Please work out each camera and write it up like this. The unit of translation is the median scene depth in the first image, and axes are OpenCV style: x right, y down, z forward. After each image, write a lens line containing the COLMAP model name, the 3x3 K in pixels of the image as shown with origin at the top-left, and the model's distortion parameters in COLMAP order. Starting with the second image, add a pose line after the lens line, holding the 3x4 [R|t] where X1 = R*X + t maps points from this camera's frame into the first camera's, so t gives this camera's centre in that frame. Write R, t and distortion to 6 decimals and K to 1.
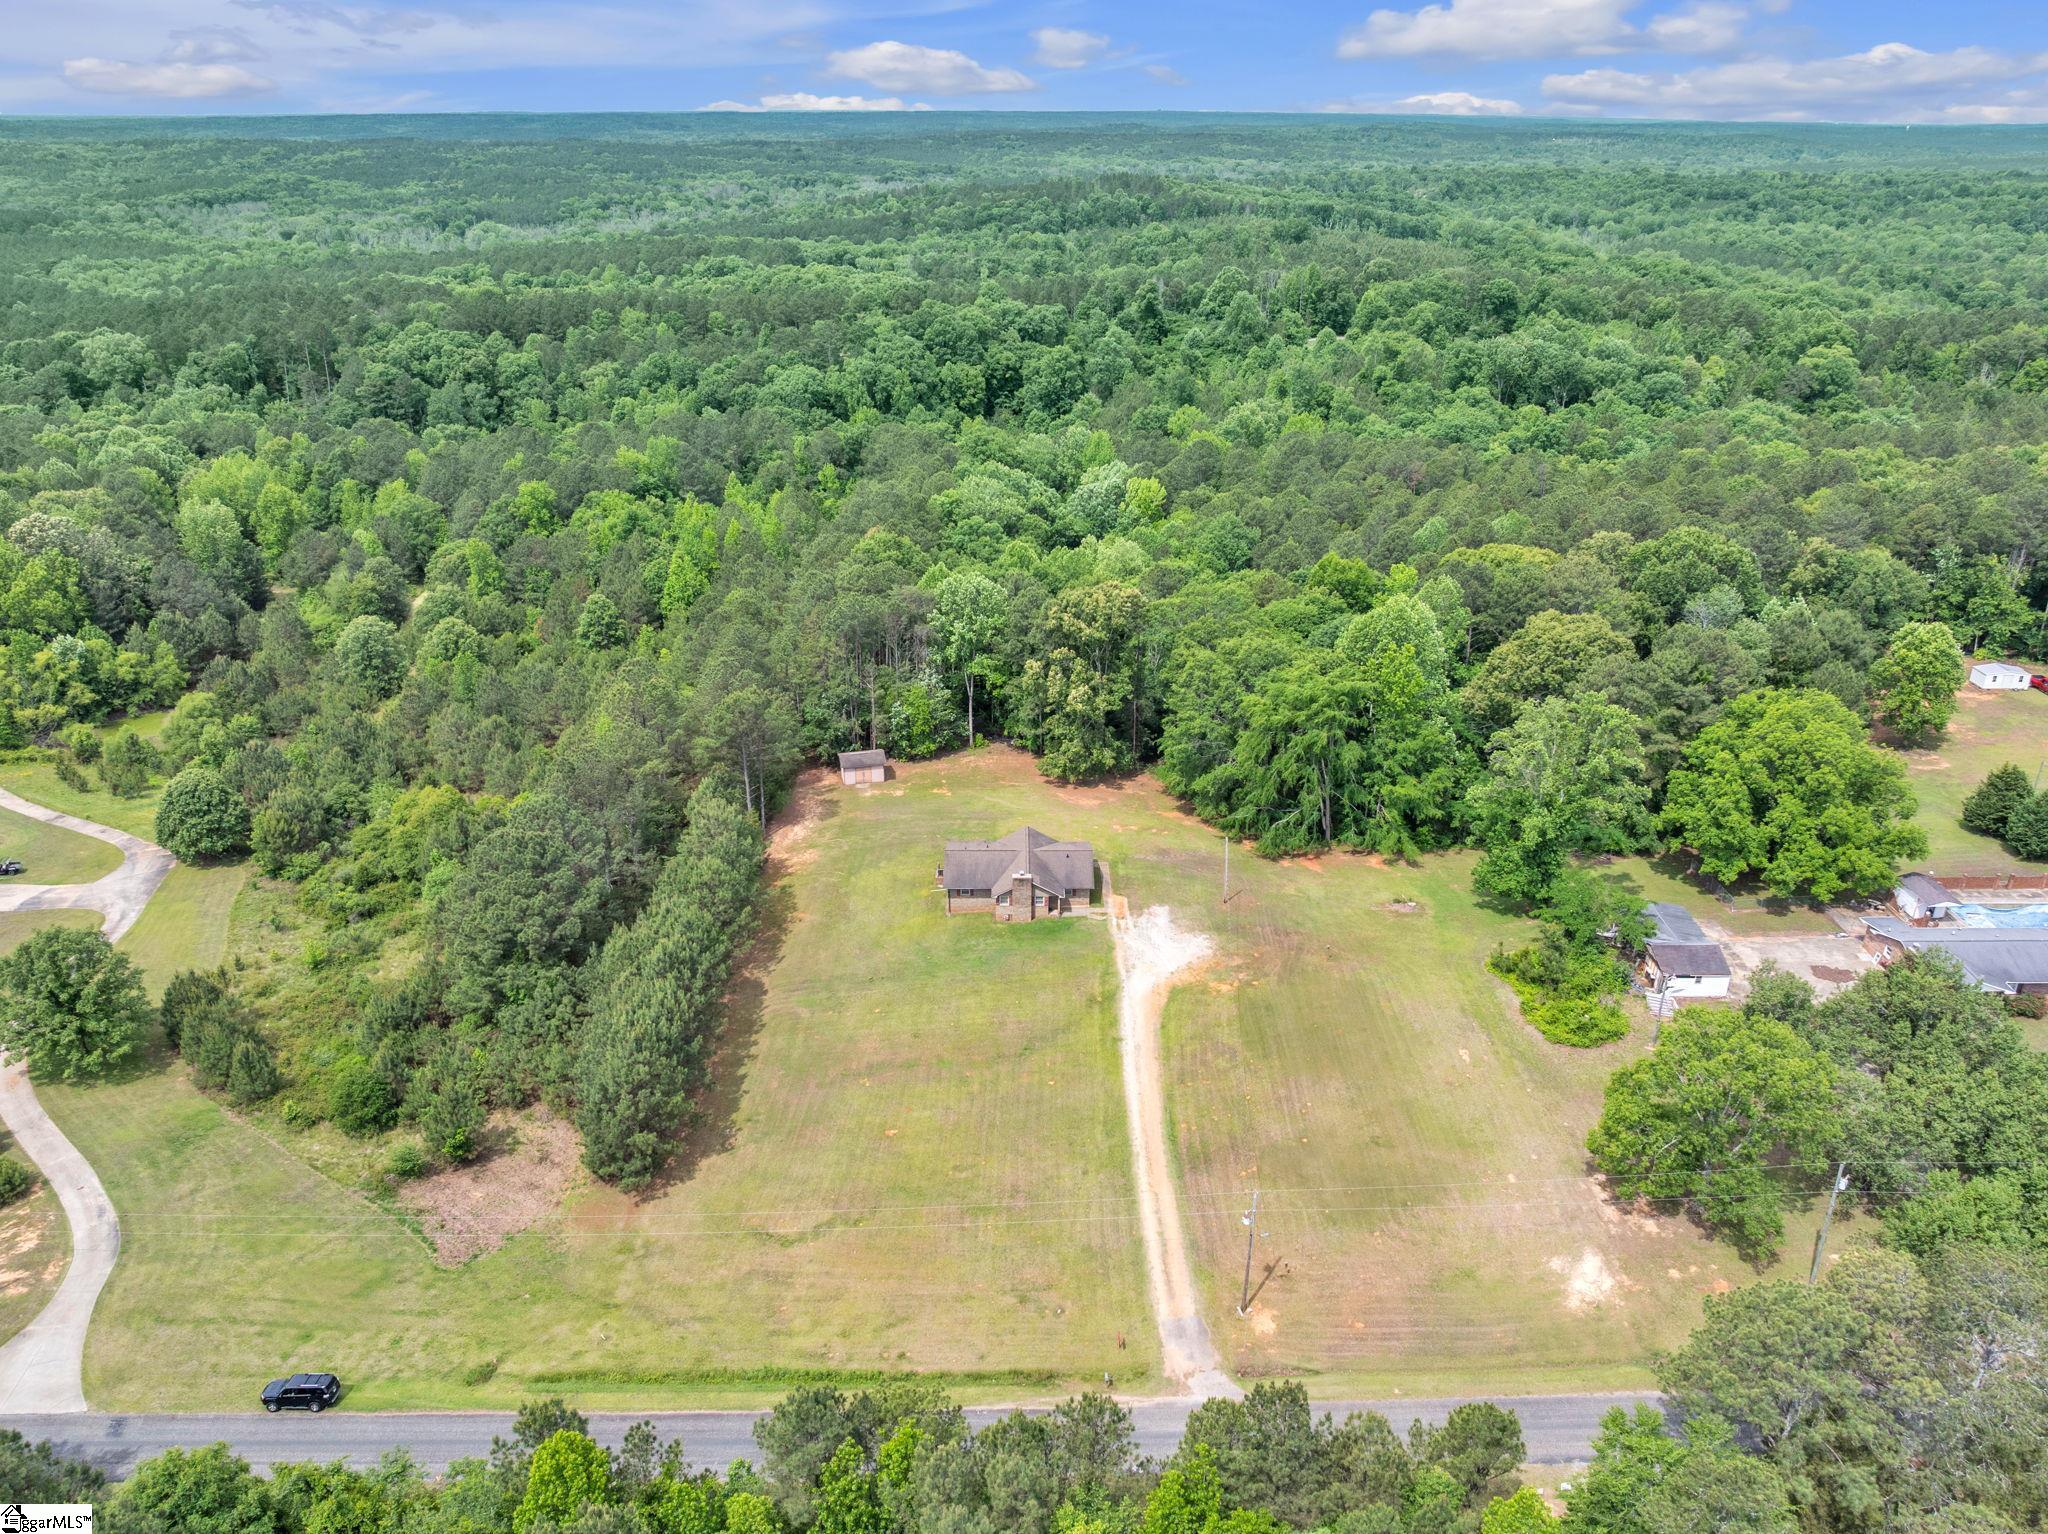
lens RADIAL K [[1464.0, 0, 1024.0], [0, 1464.0, 767.0], [0, 0, 1]] dist [-0.040769, 0.007803]
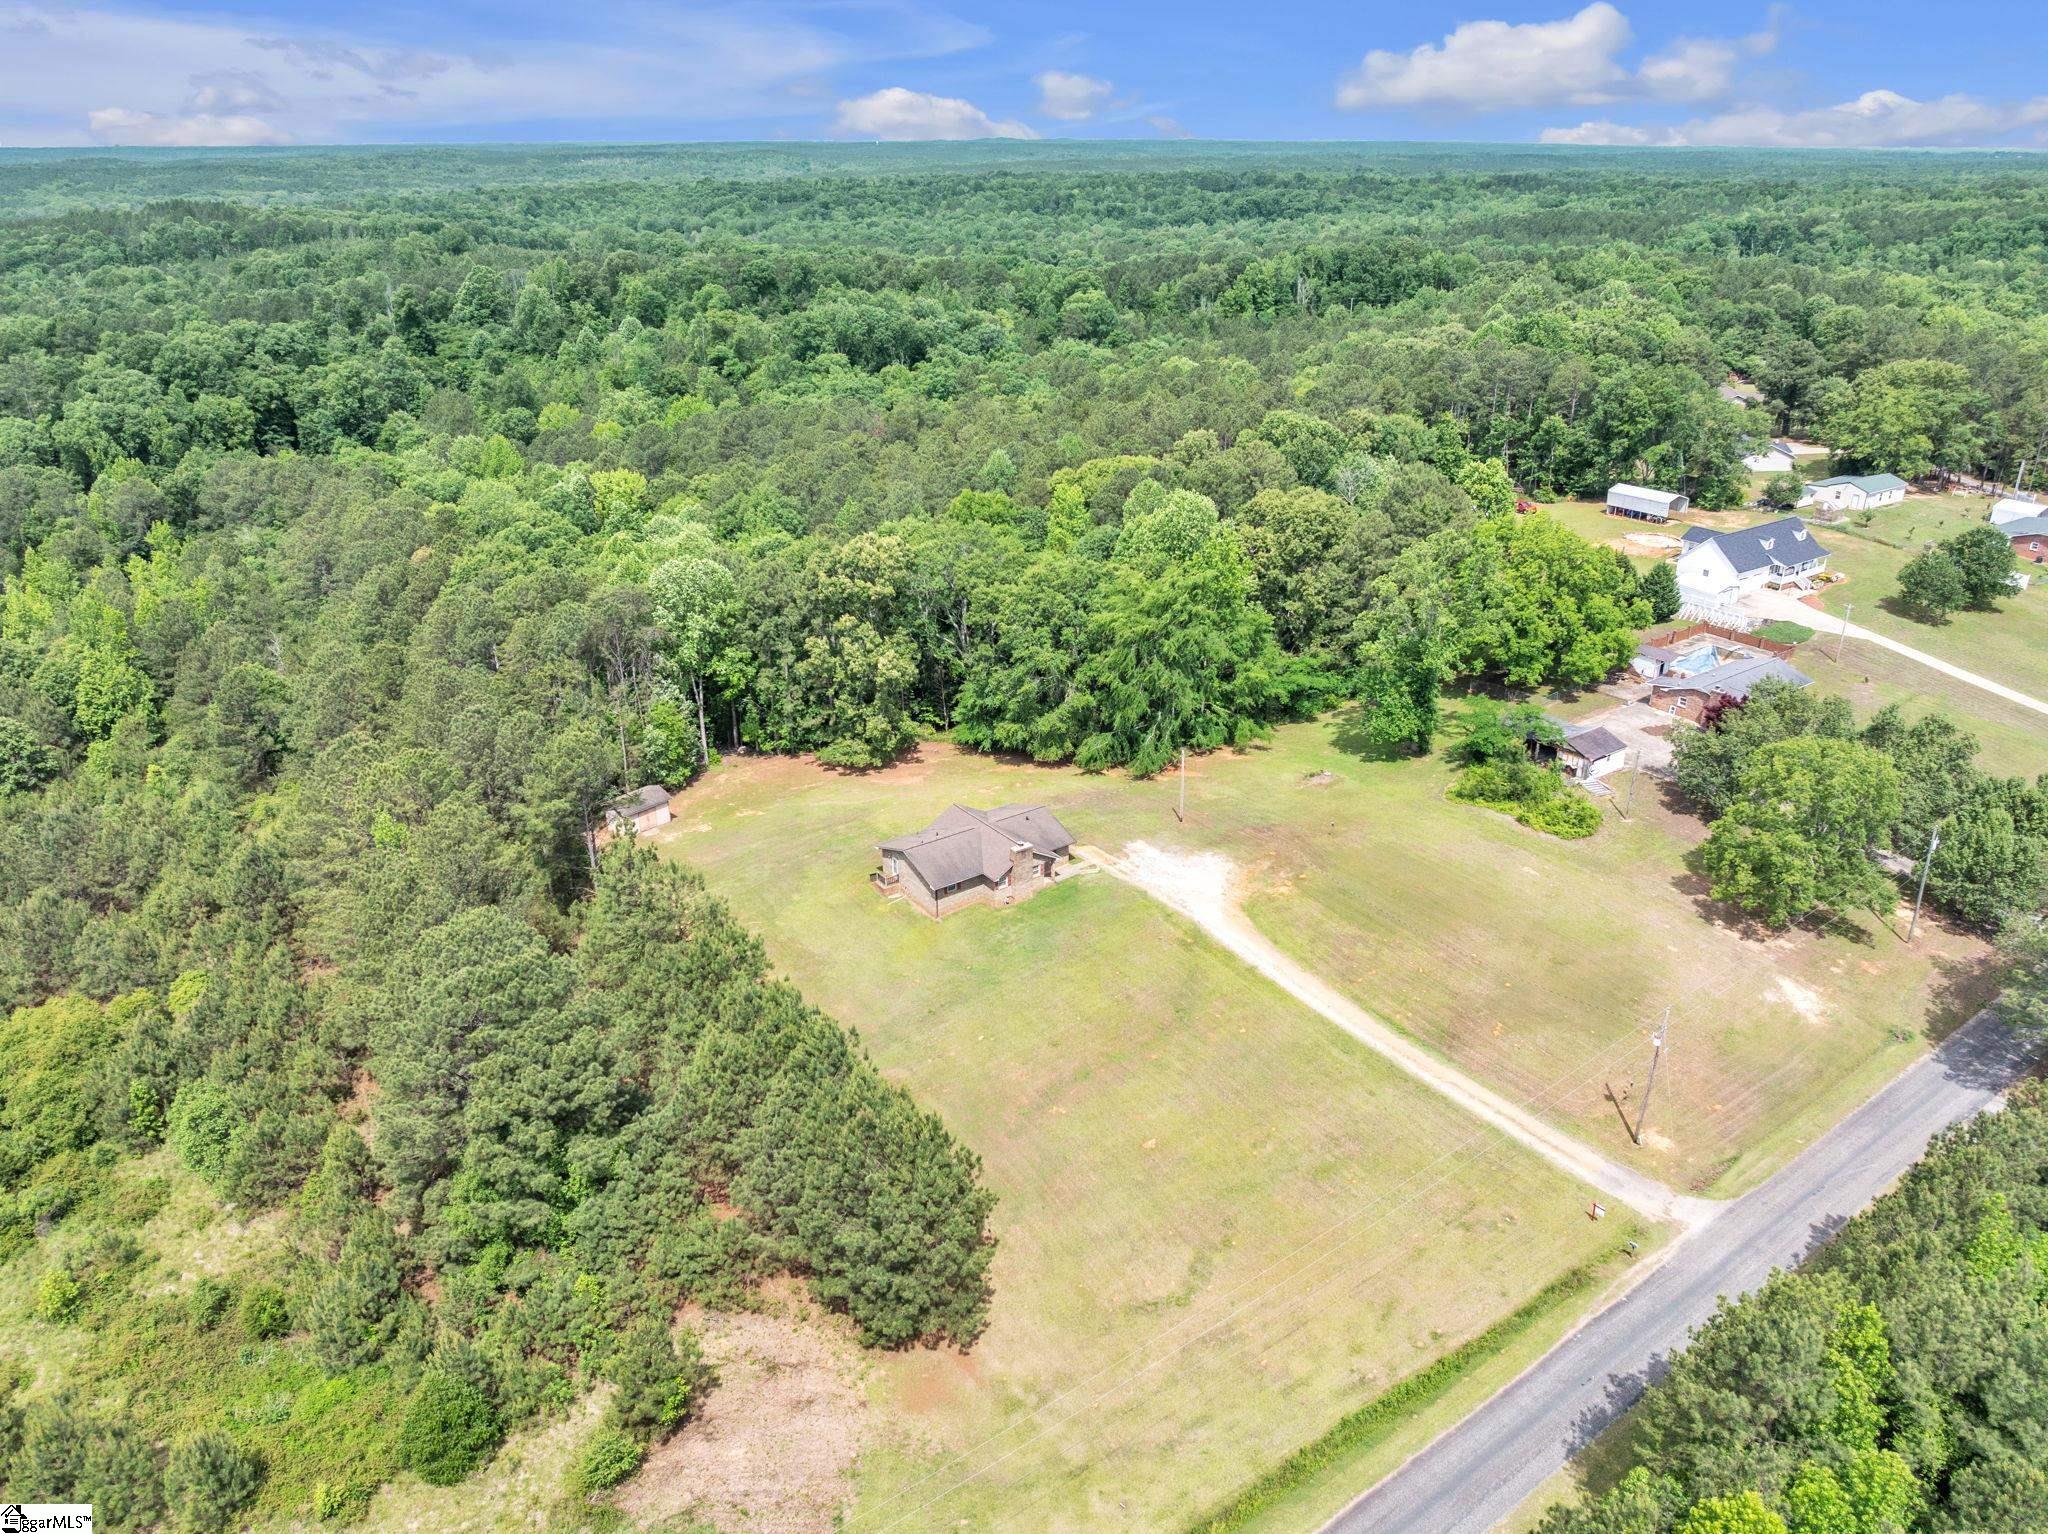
lens RADIAL K [[1464.0, 0, 1024.0], [0, 1464.0, 767.0], [0, 0, 1]] dist [-0.040769, 0.007803]
pose [[0.805985, -0.237160, 0.542350, -0.380702], [0.247796, 0.967266, 0.054720, -0.015593], [-0.537574, 0.090289, 0.838369, 0.218853]]
